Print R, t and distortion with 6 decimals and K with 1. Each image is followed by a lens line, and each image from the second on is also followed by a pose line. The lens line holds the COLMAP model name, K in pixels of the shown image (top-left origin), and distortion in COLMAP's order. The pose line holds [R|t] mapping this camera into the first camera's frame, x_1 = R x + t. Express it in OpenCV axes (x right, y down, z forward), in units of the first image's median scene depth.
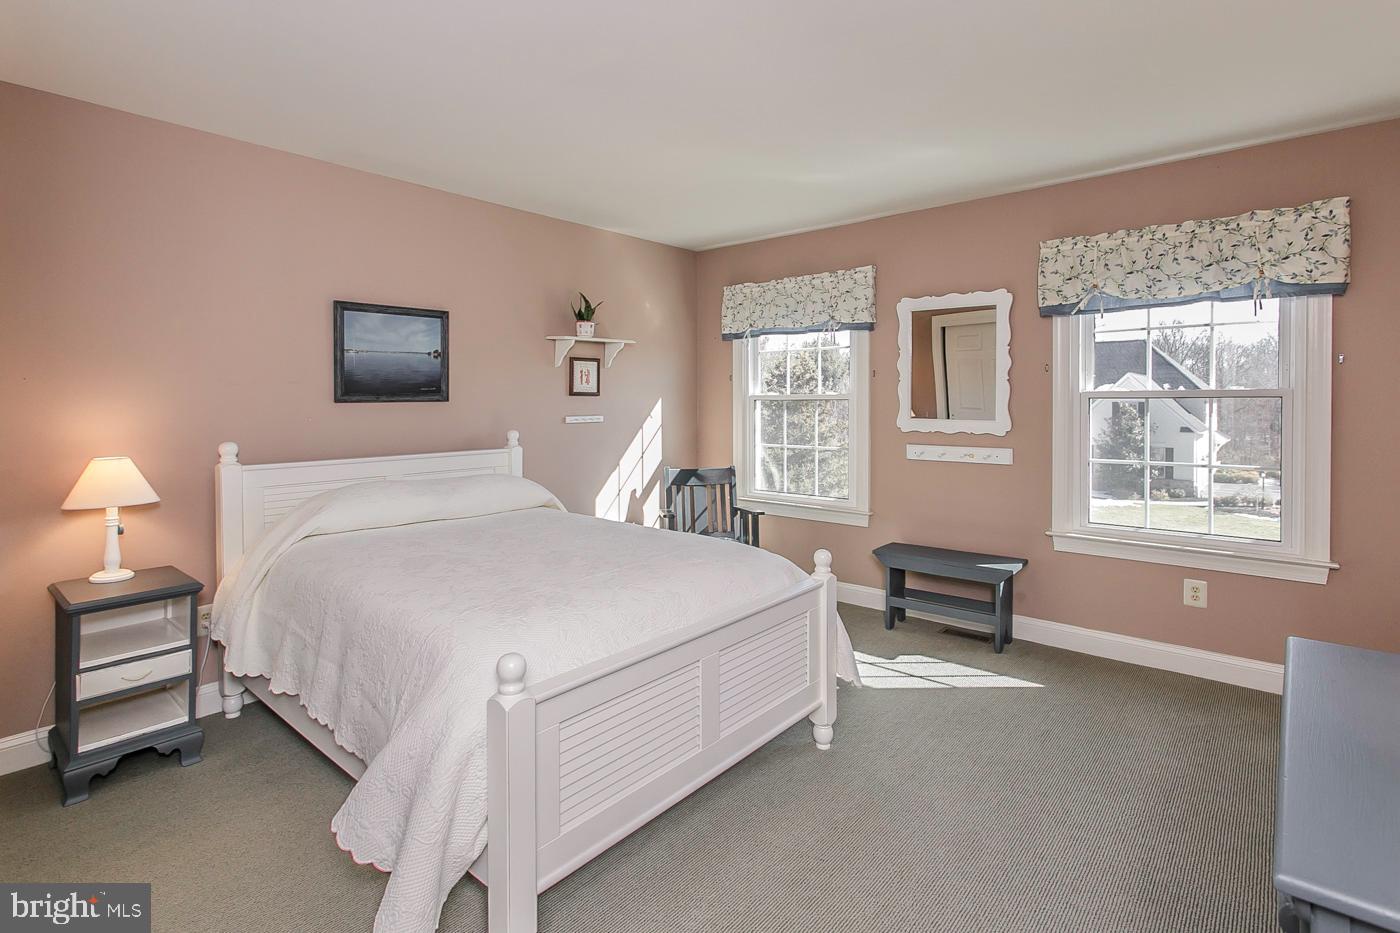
lens RADIAL K [[683.0, 0, 701.3], [0, 683.0, 407.1], [0, 0, 1]] dist [0.002492, 0.000310]
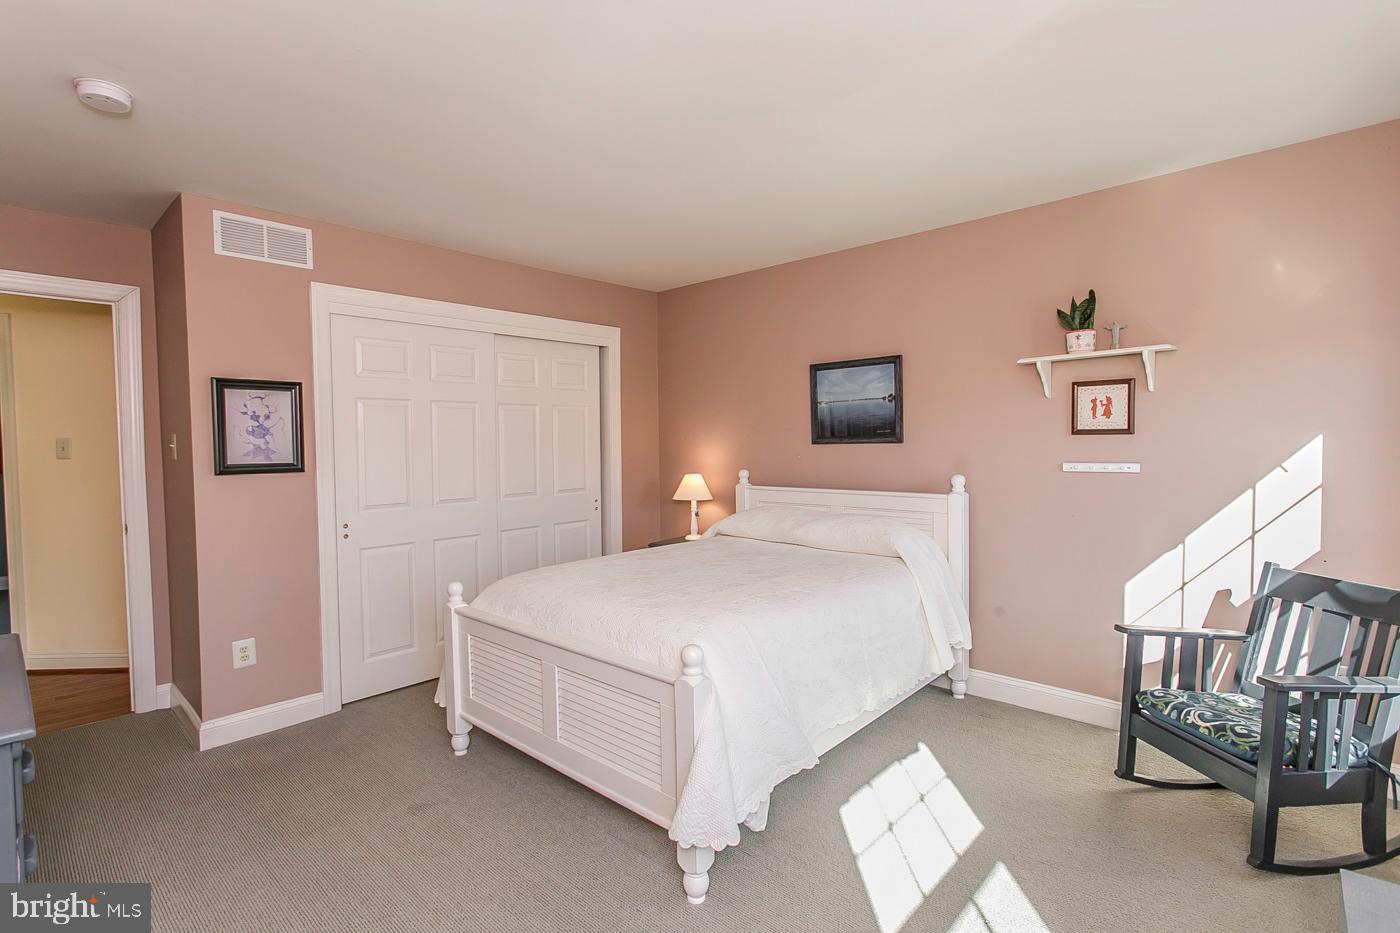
lens RADIAL K [[675.9, 0, 689.7], [0, 675.9, 464.6], [0, 0, 1]] dist [0.004241, 0.001005]
pose [[-0.036022, 0.036783, -0.998674, 0.669410], [0.000339, 0.999323, 0.036795, -0.013648], [0.999351, 0.000987, -0.036011, 0.734777]]
